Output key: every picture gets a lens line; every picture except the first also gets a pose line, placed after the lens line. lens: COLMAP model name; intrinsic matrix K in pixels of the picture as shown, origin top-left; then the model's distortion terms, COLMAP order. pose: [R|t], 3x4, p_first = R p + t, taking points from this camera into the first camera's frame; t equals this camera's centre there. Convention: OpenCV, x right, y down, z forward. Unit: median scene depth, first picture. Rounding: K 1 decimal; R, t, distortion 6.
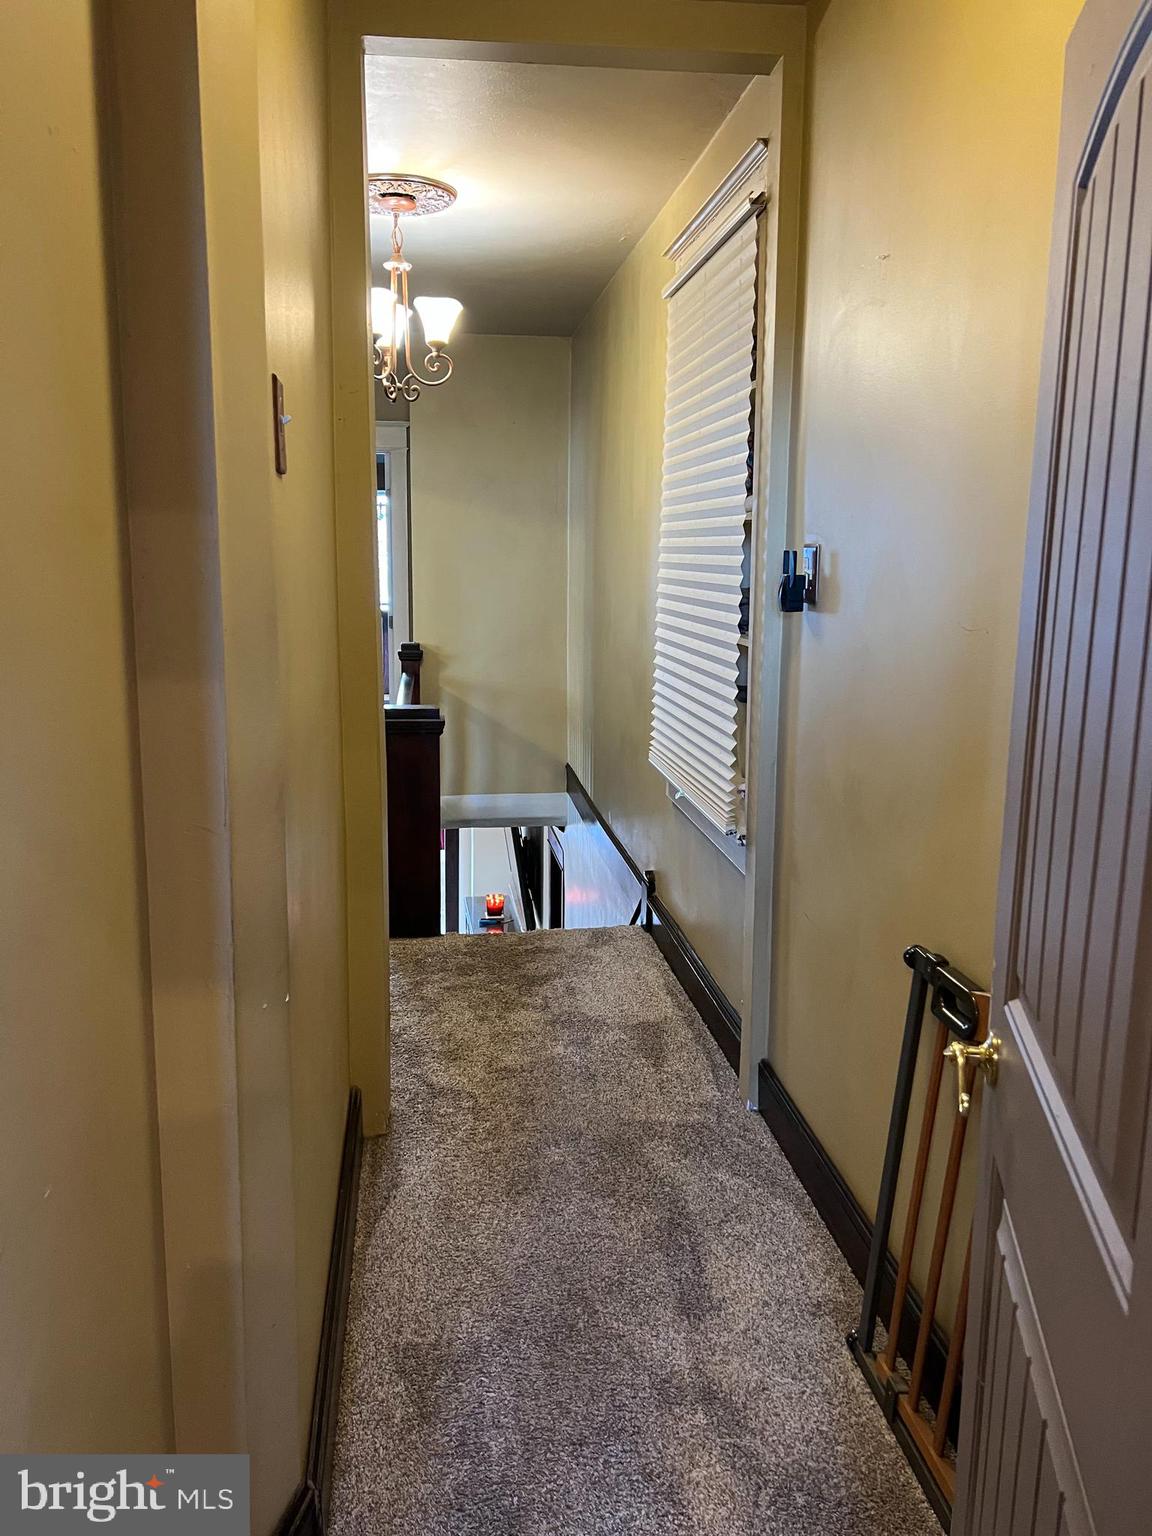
lens RADIAL K [[1151.3, 0, 576.7], [0, 1151.3, 769.4], [0, 0, 1]] dist [0.042278, -0.001360]
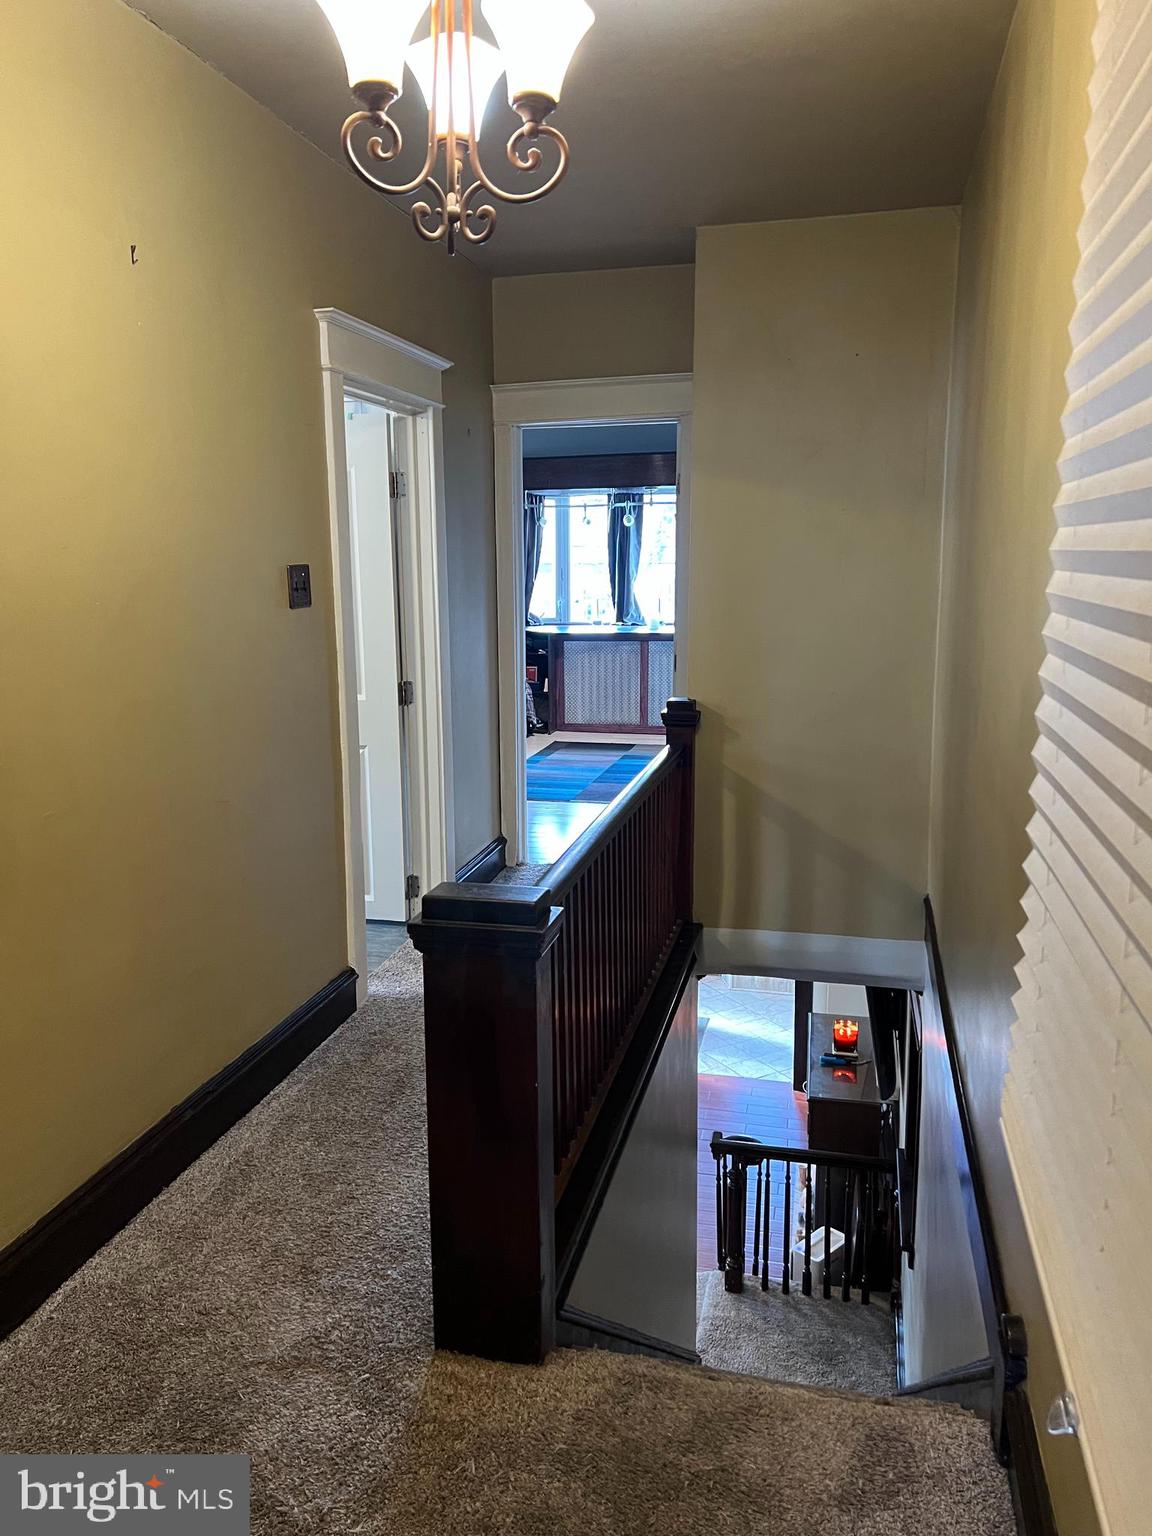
lens RADIAL K [[1151.3, 0, 570.1], [0, 1151.3, 763.6], [0, 0, 1]] dist [0.042278, -0.001360]
pose [[0.930061, 0.044138, -0.364744, 0.040684], [-0.047174, 0.998887, 0.000588, -0.073210], [0.364364, 0.016660, 0.931108, 0.371808]]
